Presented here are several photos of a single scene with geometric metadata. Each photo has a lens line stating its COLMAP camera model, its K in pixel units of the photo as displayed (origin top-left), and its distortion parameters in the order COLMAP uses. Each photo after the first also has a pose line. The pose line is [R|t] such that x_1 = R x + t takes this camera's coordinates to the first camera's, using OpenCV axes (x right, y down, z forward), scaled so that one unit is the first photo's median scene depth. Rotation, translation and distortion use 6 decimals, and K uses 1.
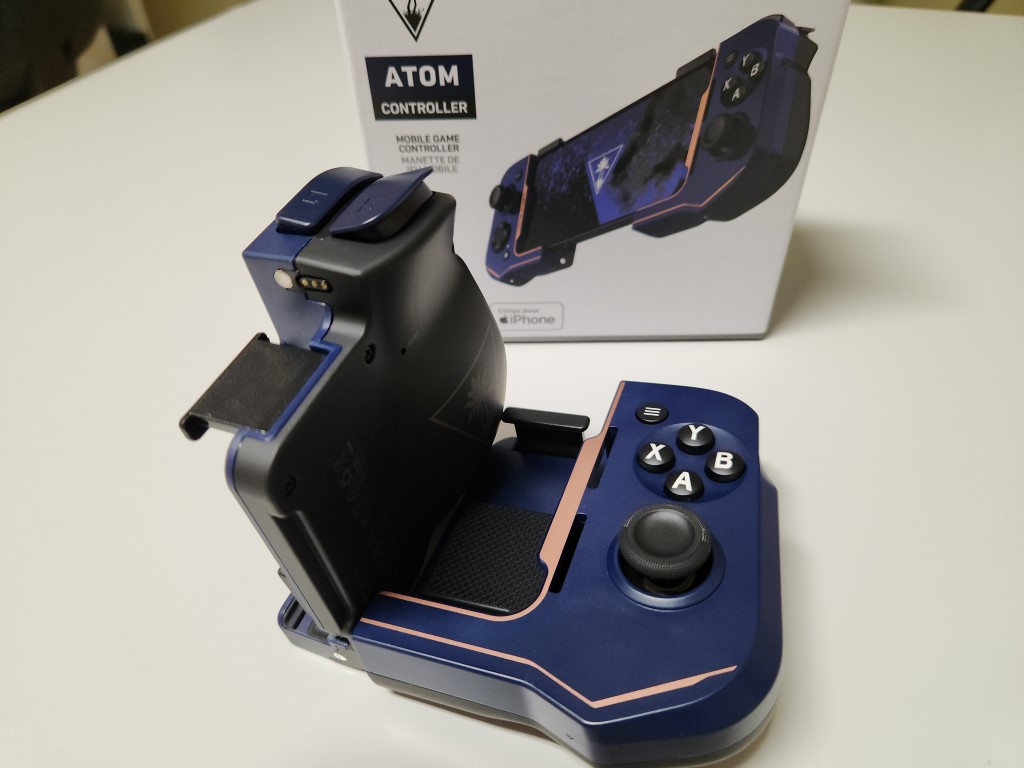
lens RADIAL K [[696.8, 0, 512.0], [0, 696.8, 384.0], [0, 0, 1]] dist [-0.002348, -0.002306]
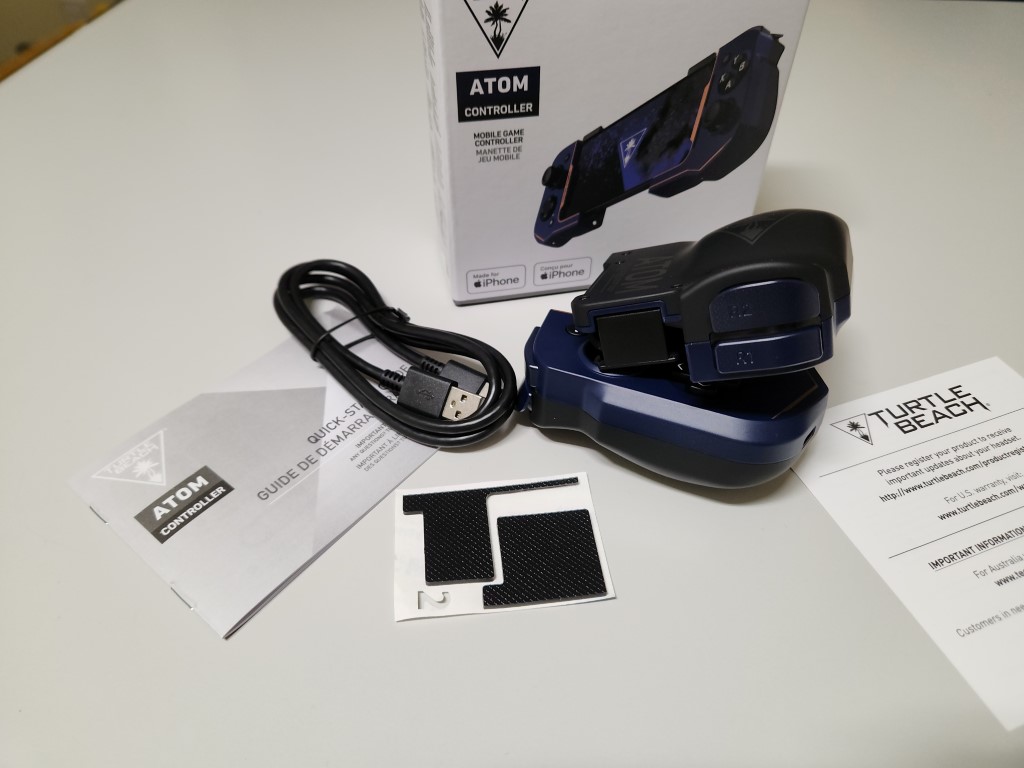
lens RADIAL K [[696.8, 0, 512.0], [0, 696.8, 384.0], [0, 0, 1]] dist [-0.002348, -0.002306]
pose [[0.973357, -0.137283, 0.183653, -0.389413], [0.129231, 0.990078, 0.055175, 0.025617], [-0.189406, -0.029972, 0.981441, -0.242935]]
